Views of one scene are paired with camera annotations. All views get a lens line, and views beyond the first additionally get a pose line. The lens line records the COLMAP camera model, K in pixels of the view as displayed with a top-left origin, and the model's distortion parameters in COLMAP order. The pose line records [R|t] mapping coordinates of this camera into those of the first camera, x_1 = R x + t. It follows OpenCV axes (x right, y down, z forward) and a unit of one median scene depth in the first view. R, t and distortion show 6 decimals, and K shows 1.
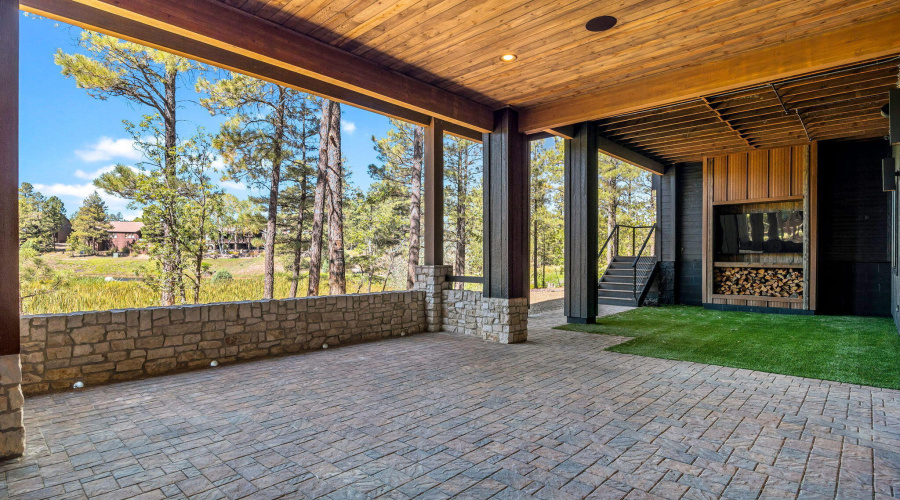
lens RADIAL K [[438.5, 0, 464.5], [0, 438.5, 252.0], [0, 0, 1]] dist [-0.011240, 0.000162]
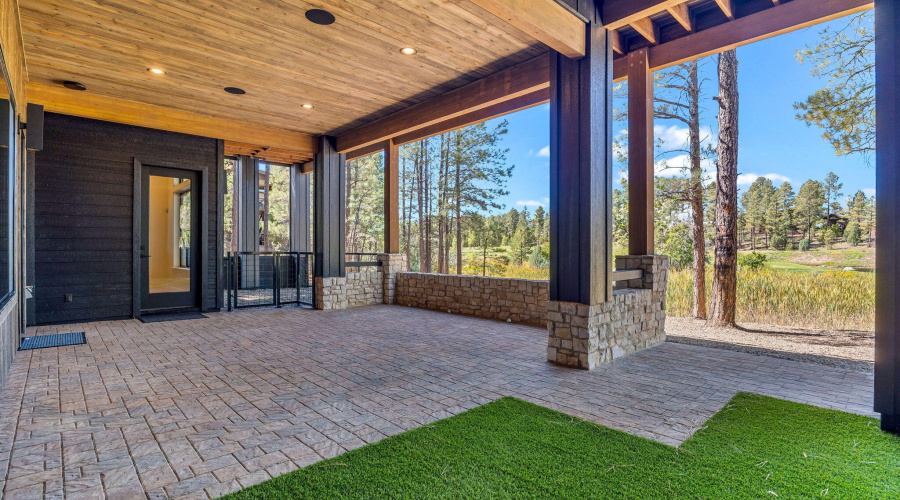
lens RADIAL K [[438.5, 0, 464.5], [0, 438.5, 252.0], [0, 0, 1]] dist [-0.011240, 0.000162]
pose [[-0.063669, 0.004508, -0.997961, 1.279582], [0.015904, 0.999867, 0.003502, 0.029279], [0.997844, -0.015648, -0.063732, 1.361864]]
